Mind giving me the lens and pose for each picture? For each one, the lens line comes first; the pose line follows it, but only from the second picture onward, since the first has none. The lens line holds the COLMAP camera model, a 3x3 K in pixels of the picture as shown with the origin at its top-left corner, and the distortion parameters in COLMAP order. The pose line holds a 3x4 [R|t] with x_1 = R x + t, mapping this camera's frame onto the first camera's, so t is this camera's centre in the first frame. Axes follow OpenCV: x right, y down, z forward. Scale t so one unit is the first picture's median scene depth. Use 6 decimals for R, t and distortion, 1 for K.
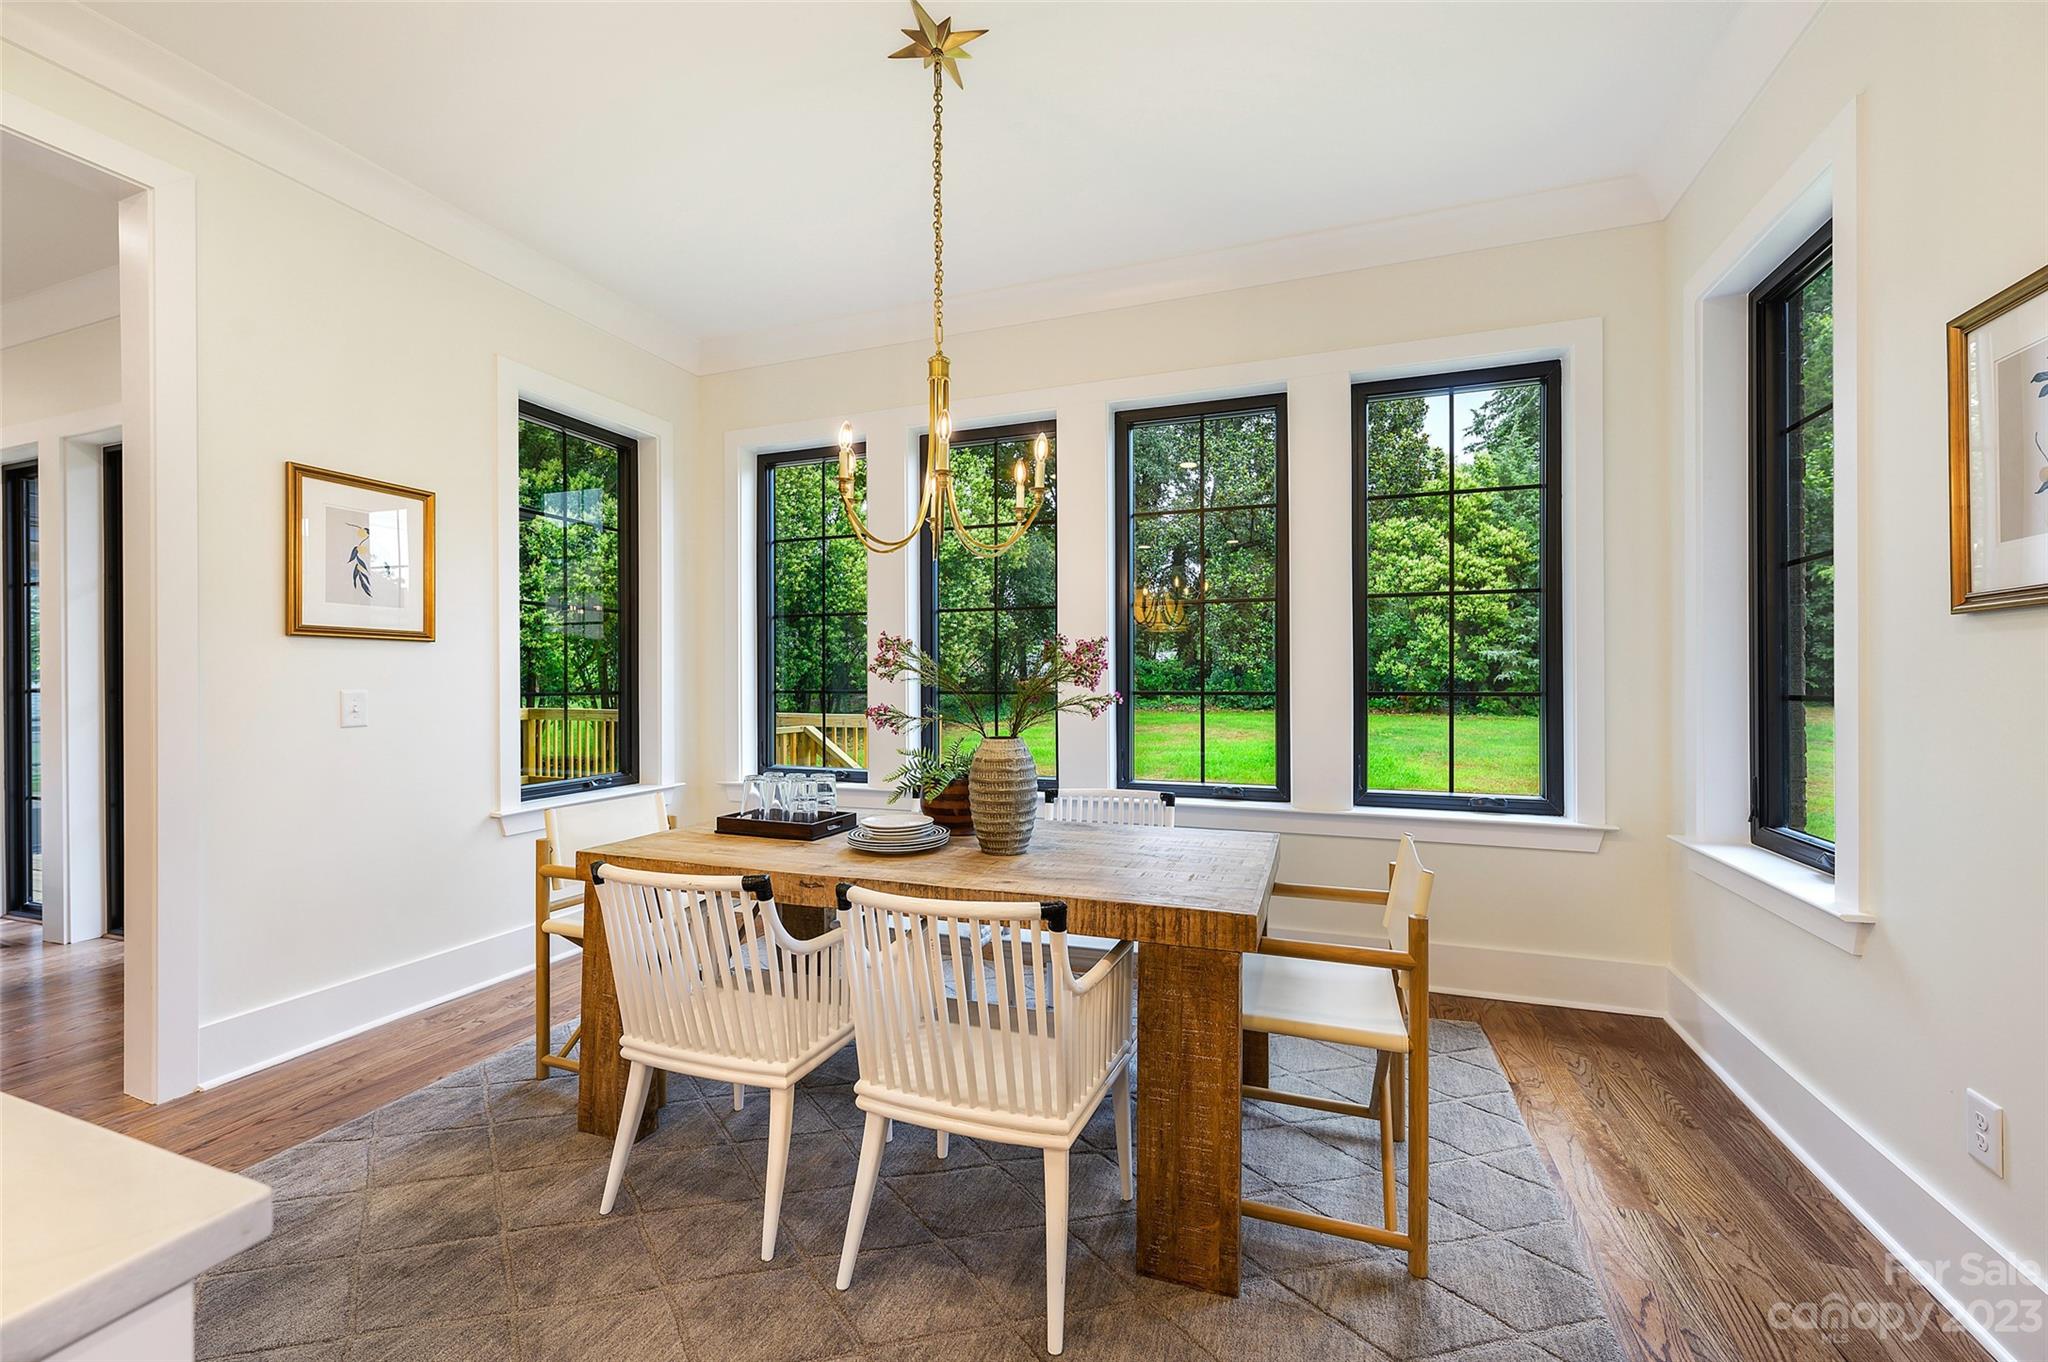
lens RADIAL K [[822.1, 0, 1026.5], [0, 822.1, 677.8], [0, 0, 1]] dist [-0.002404, -0.000374]
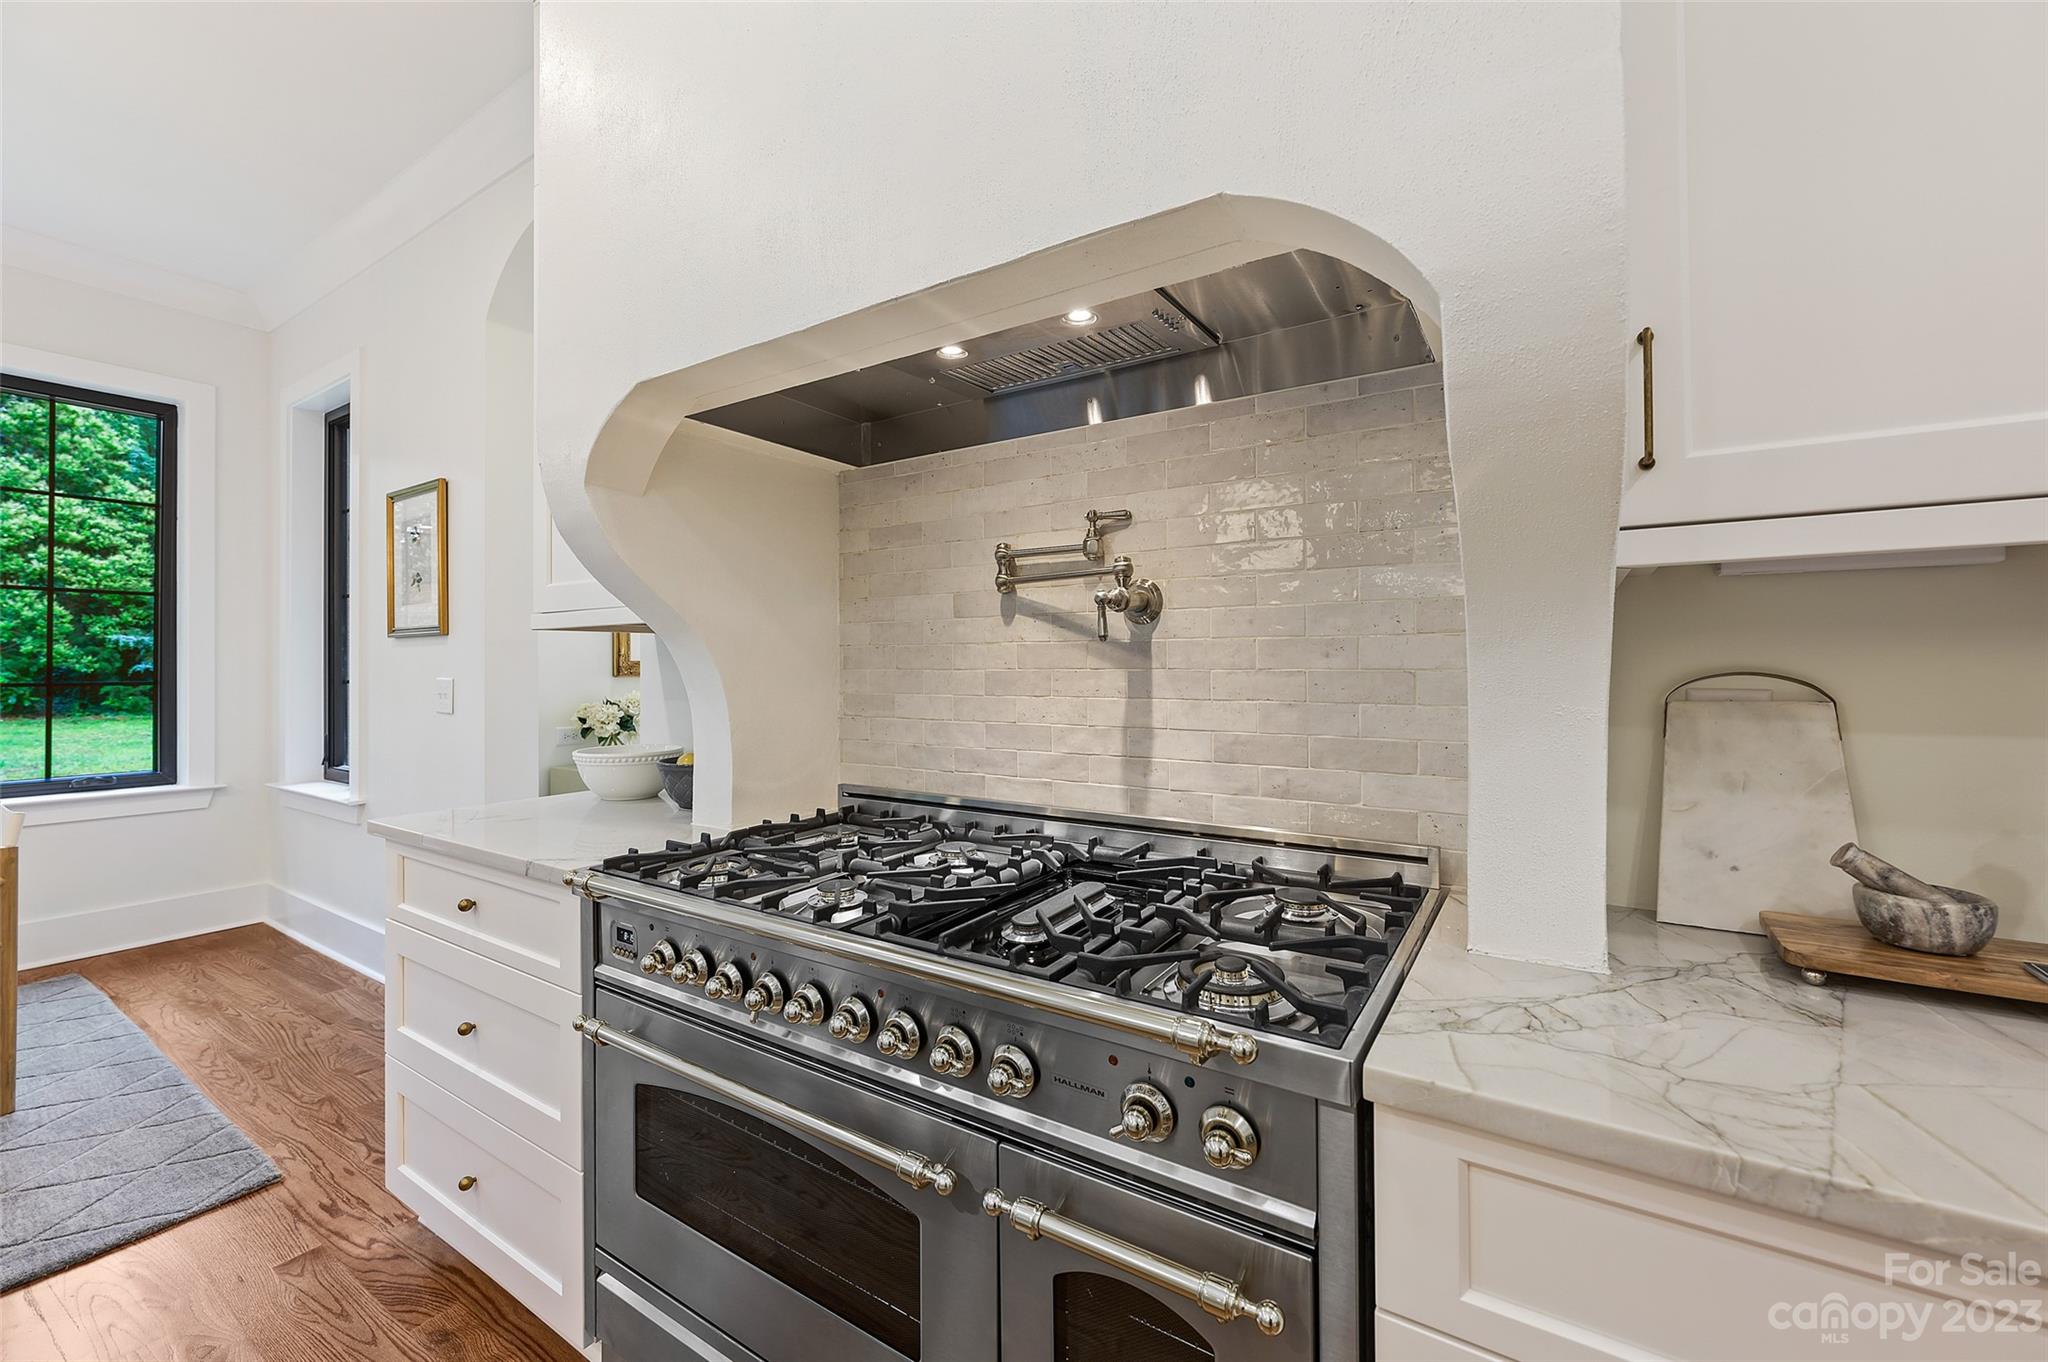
lens RADIAL K [[822.1, 0, 1037.8], [0, 822.1, 671.8], [0, 0, 1]] dist [-0.002404, -0.000374]
pose [[0.217280, 0.005778, 0.976092, -0.219421], [-0.006809, 0.999967, -0.004404, 0.002049], [-0.976086, -0.005690, 0.217312, -0.442438]]
